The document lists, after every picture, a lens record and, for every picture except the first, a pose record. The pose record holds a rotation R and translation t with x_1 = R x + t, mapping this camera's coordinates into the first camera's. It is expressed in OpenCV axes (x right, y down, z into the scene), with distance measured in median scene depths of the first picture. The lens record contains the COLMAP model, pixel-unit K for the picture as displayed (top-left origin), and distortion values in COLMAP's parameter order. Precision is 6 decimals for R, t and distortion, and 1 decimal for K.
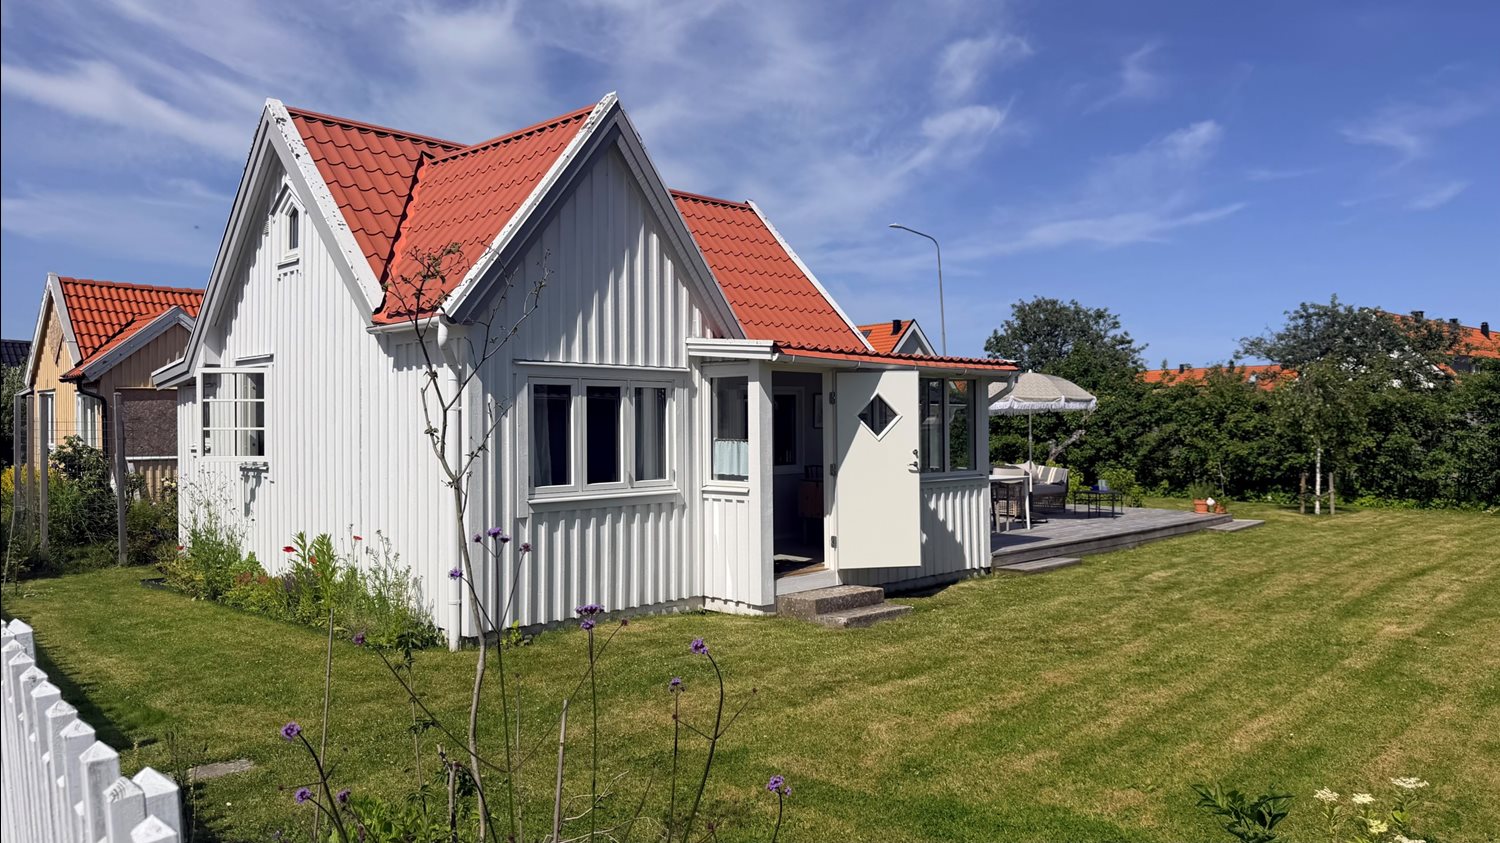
lens RADIAL K [[1073.4, 0, 737.1], [0, 1073.4, 424.0], [0, 0, 1]] dist [0.060772, -0.082952]
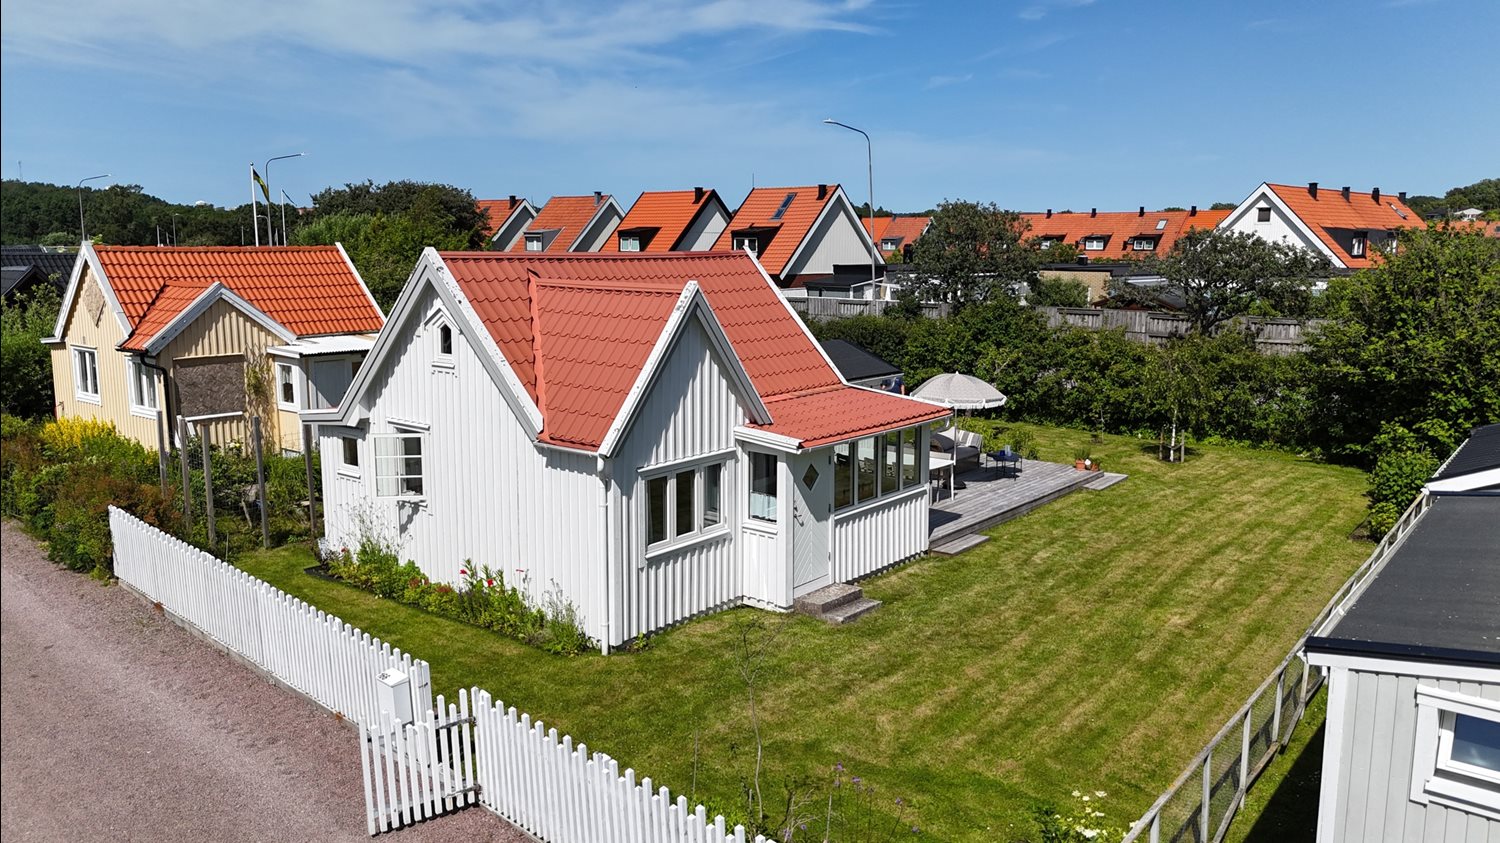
lens RADIAL K [[1118.5, 0, 750.0], [0, 1118.5, 421.5], [0, 0, 1]] dist [0.053328, -0.008504]
pose [[0.995281, -0.006353, 0.096821, -0.175685], [-0.008632, 0.988100, 0.153568, -0.327572], [-0.096645, -0.153679, 0.983383, -0.507255]]
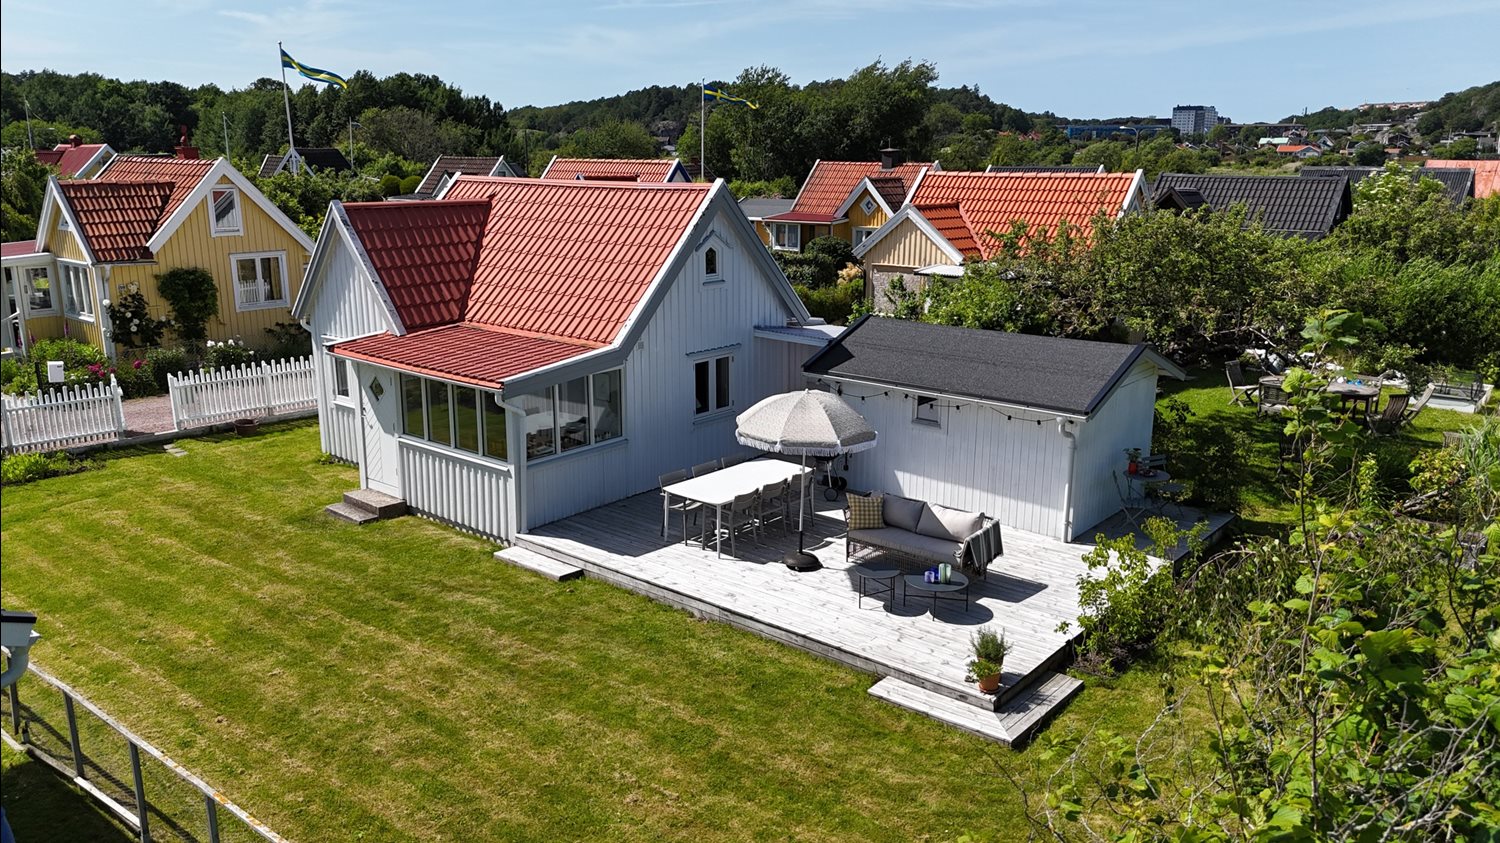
lens RADIAL K [[1118.5, 0, 750.0], [0, 1118.5, 421.5], [0, 0, 1]] dist [0.053328, -0.008504]
pose [[0.065761, 0.243833, -0.967585, 1.807008], [-0.008183, 0.969783, 0.243831, -0.393590], [0.997802, -0.008117, 0.065769, 1.484598]]
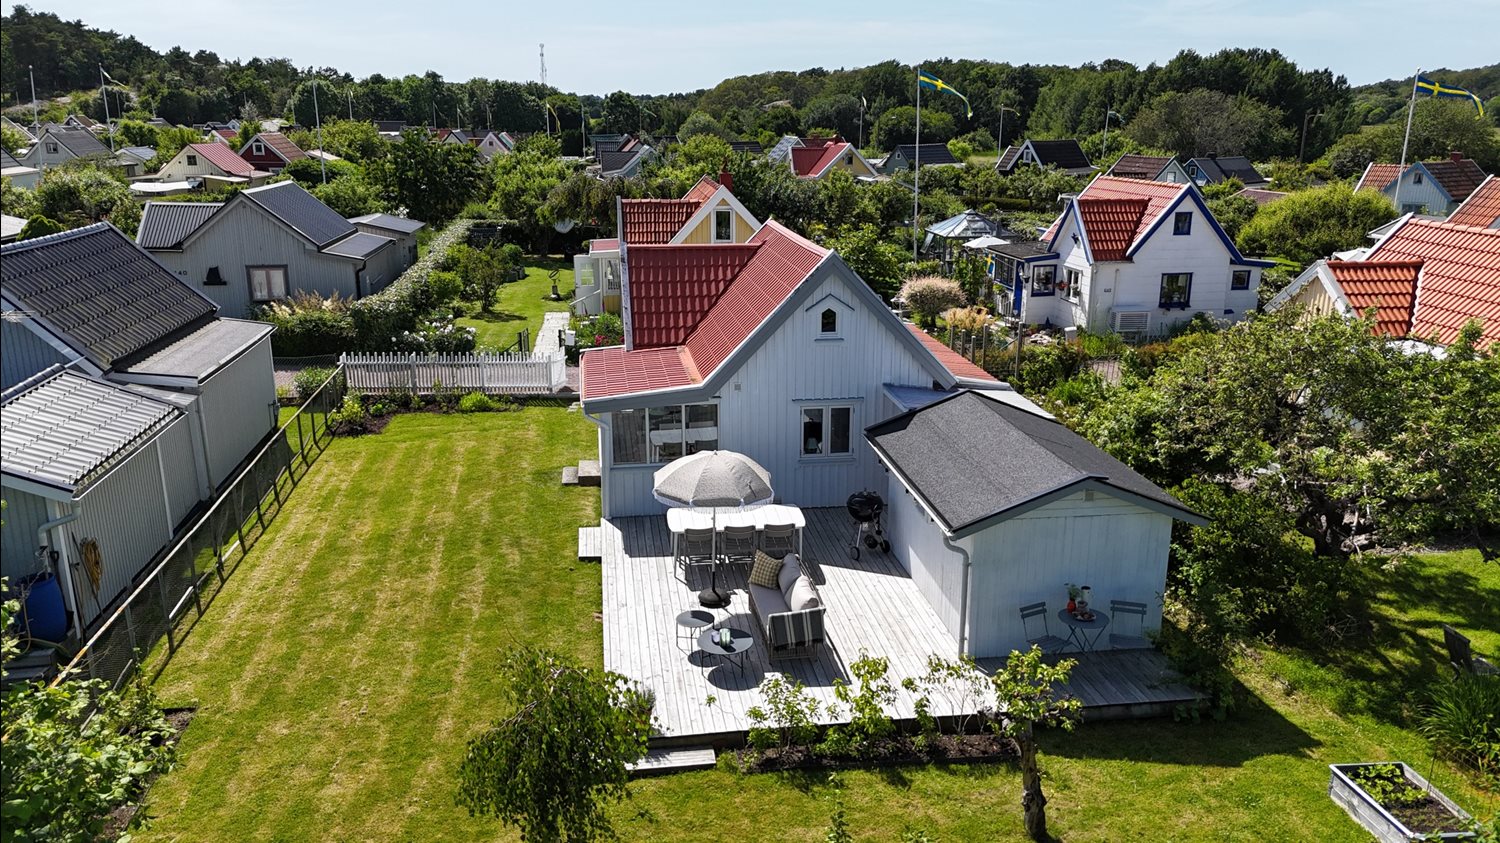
lens RADIAL K [[1118.5, 0, 750.0], [0, 1118.5, 421.5], [0, 0, 1]] dist [0.053328, -0.008504]
pose [[-0.614546, 0.212291, -0.759780, 1.628454], [-0.004795, 0.962088, 0.272697, -0.571894], [0.788866, 0.171229, -0.590229, 2.630329]]
